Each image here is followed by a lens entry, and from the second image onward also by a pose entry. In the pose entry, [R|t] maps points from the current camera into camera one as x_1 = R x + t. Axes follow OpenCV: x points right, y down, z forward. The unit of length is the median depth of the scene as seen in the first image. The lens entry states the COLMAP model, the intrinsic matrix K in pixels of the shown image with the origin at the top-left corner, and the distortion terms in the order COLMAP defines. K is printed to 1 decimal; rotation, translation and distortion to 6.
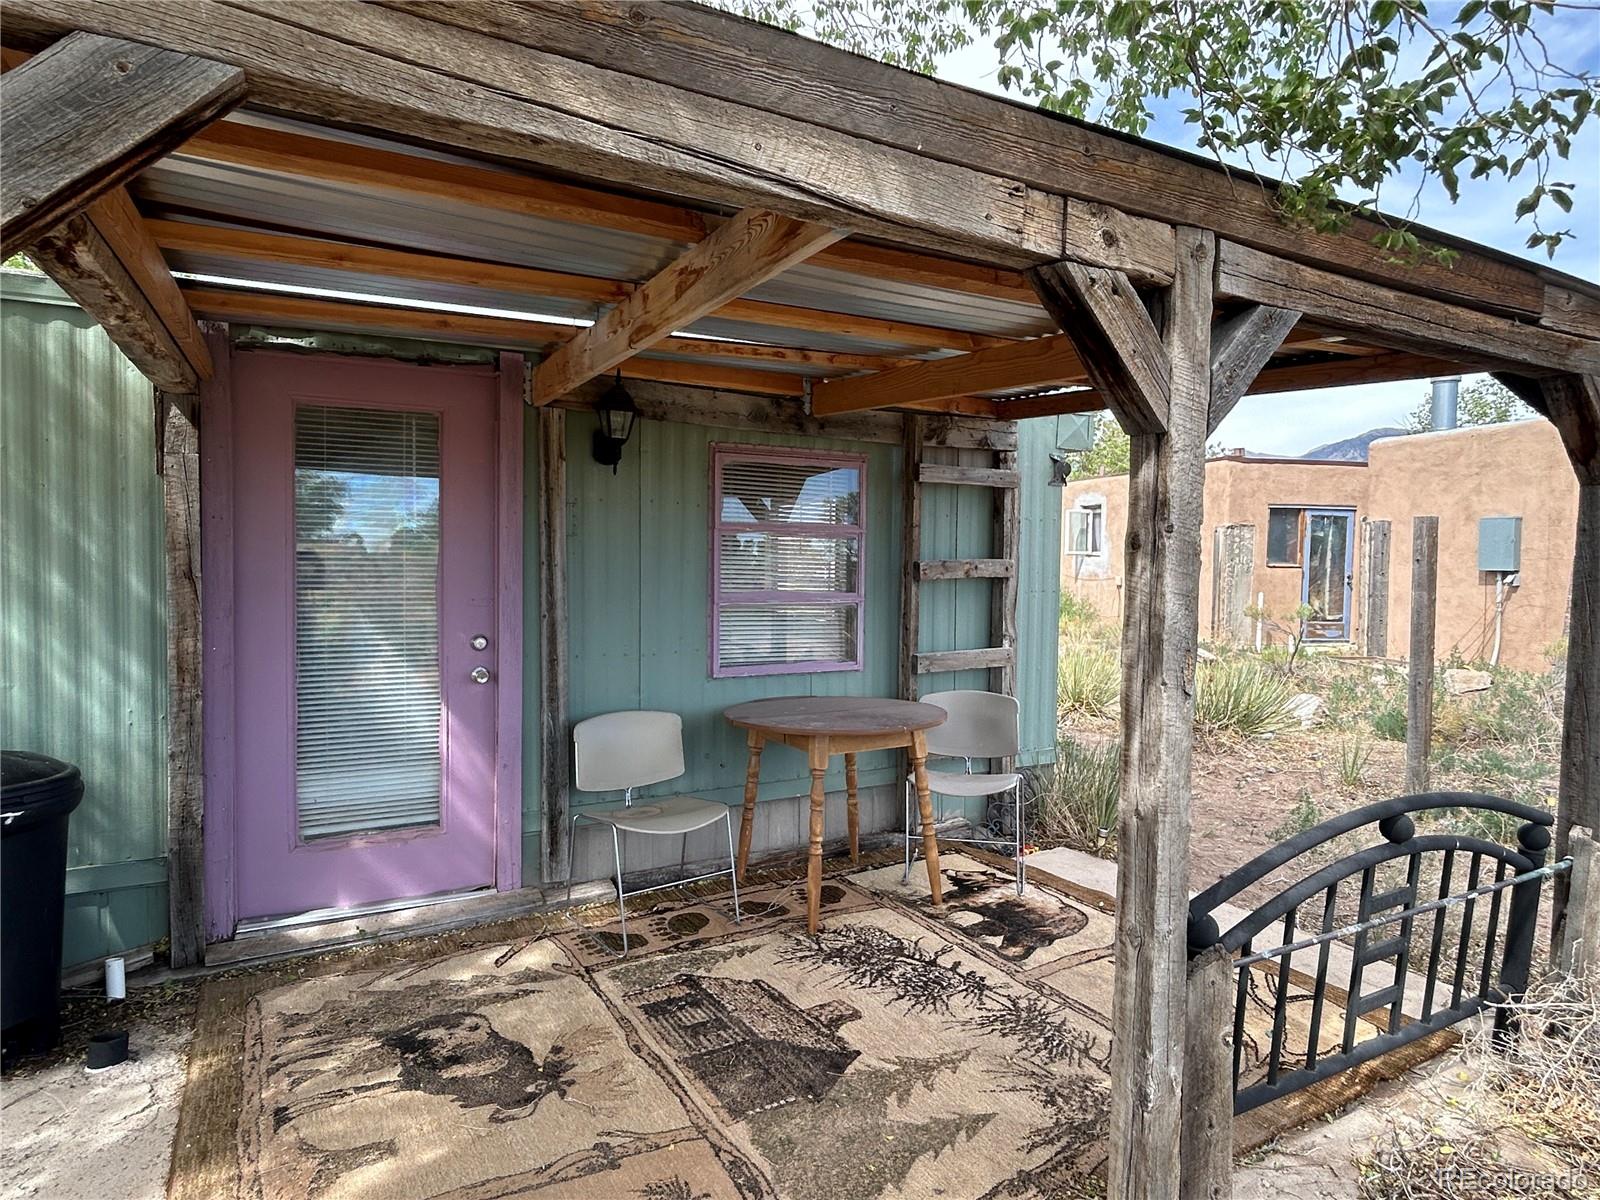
lens RADIAL K [[921.9, 0, 800.2], [0, 921.9, 598.9], [0, 0, 1]] dist [-0.001286, -0.000378]
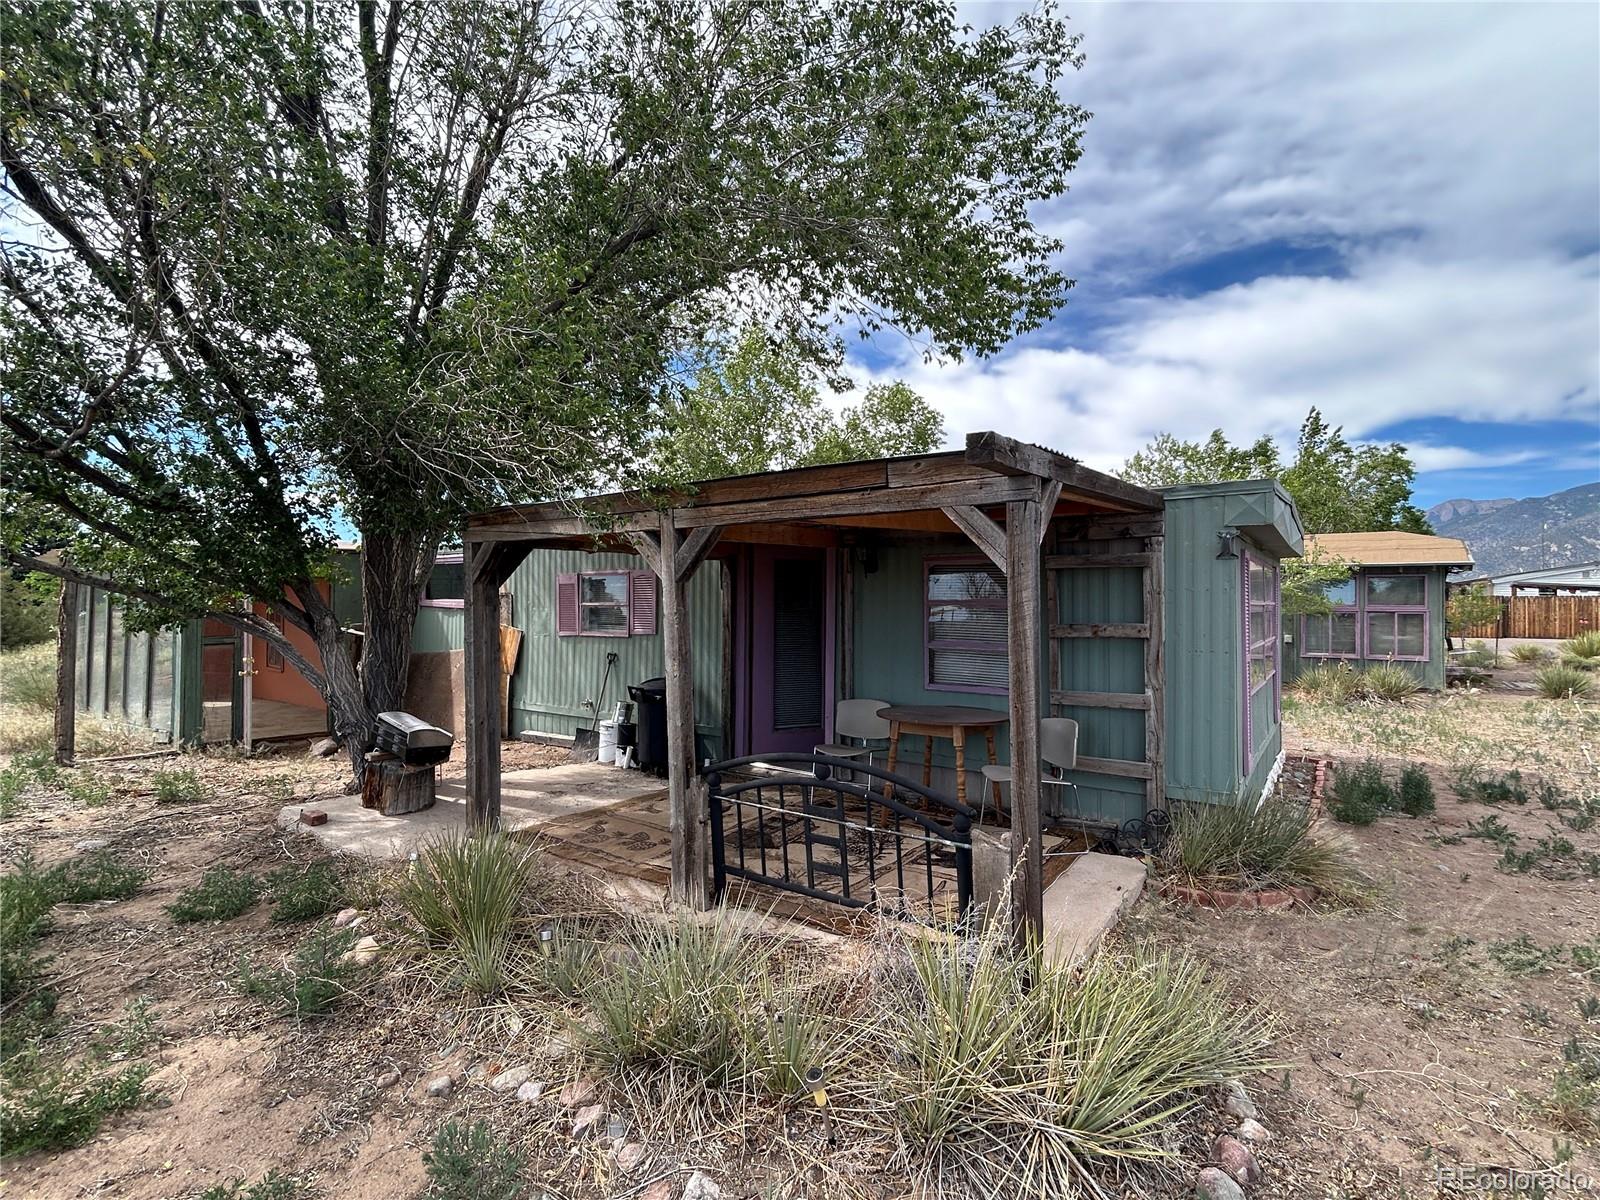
lens RADIAL K [[757.6, 0, 801.7], [0, 757.6, 595.8], [0, 0, 1]] dist [-0.006878, 0.002763]
pose [[0.431864, -0.018884, -0.901741, 1.362673], [-0.040917, 0.998341, -0.040503, -0.027970], [0.901010, 0.054388, 0.430375, 0.194693]]
